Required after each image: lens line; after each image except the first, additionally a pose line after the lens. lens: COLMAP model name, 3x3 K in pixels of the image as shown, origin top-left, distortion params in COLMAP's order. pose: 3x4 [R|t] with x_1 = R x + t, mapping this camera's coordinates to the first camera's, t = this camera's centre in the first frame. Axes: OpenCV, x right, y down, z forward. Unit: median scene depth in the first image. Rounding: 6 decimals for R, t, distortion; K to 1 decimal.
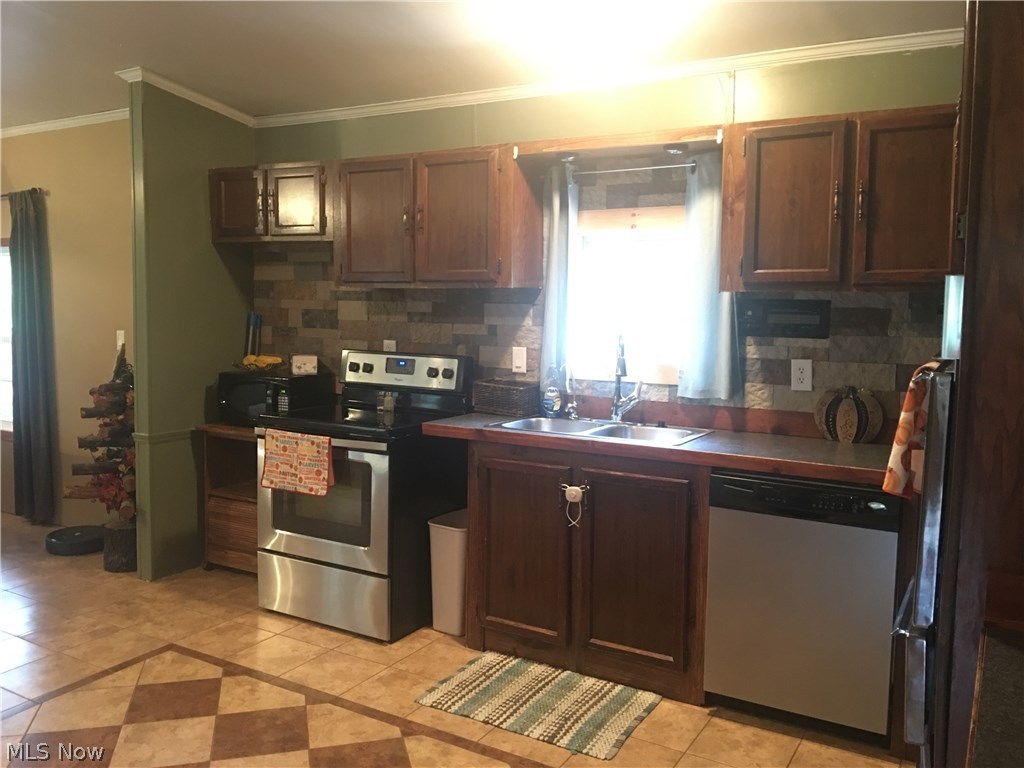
lens RADIAL K [[861.6, 0, 508.2], [0, 861.6, 378.1], [0, 0, 1]] dist [0.075228, -0.123265]
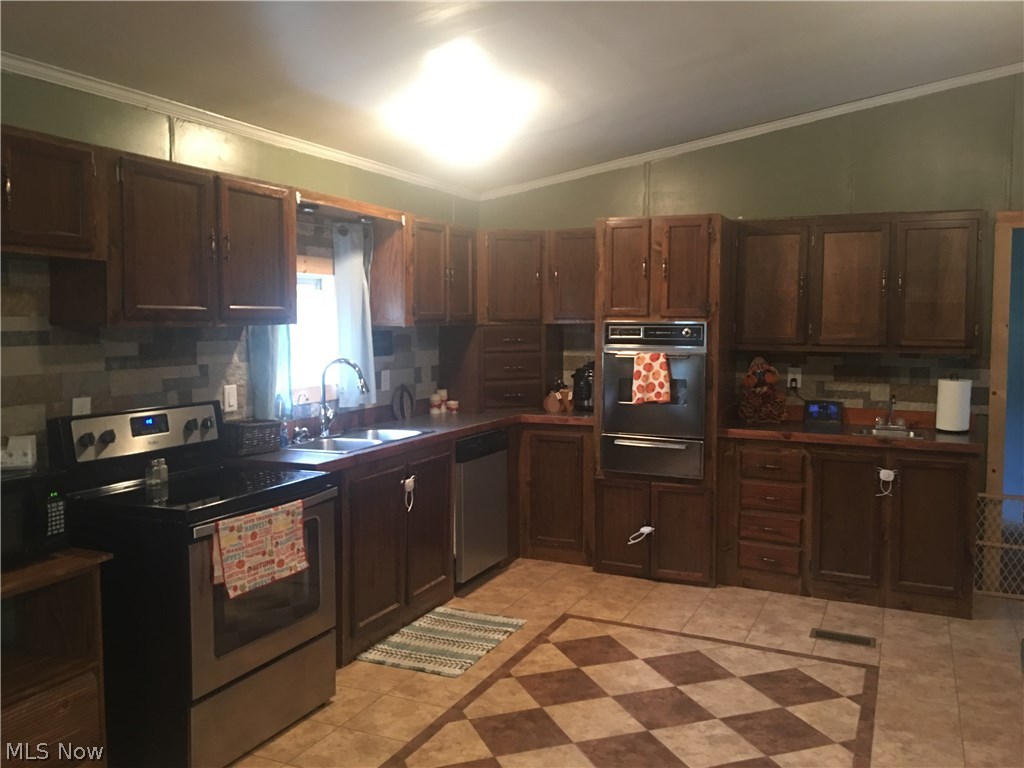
lens RADIAL K [[861.6, 0, 507.3], [0, 861.6, 375.4], [0, 0, 1]] dist [0.075228, -0.123265]
pose [[-0.100021, -0.073631, 0.992257, -1.113667], [0.095393, 0.991955, 0.083225, -0.111251], [-0.990402, 0.102978, -0.092192, 0.888022]]
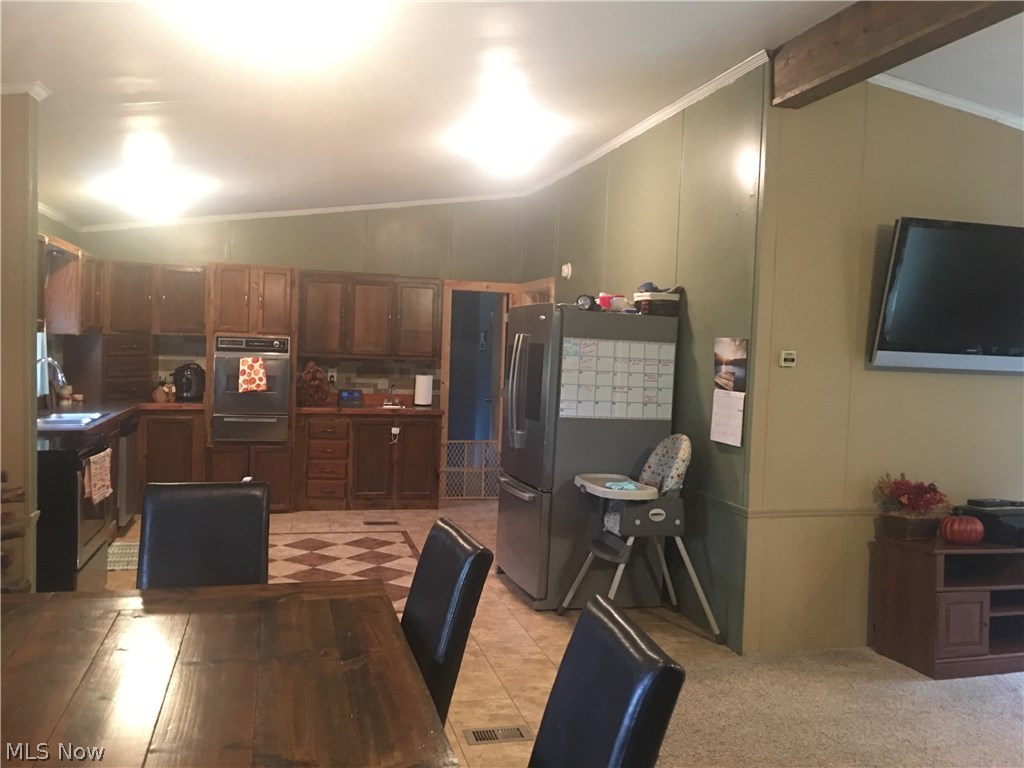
lens RADIAL K [[861.6, 0, 513.3], [0, 861.6, 385.8], [0, 0, 1]] dist [0.075228, -0.123265]
pose [[-0.709073, -0.068909, 0.701760, -1.632764], [0.030489, 0.991287, 0.128146, -0.186205], [-0.704475, 0.112261, -0.700794, 1.531587]]
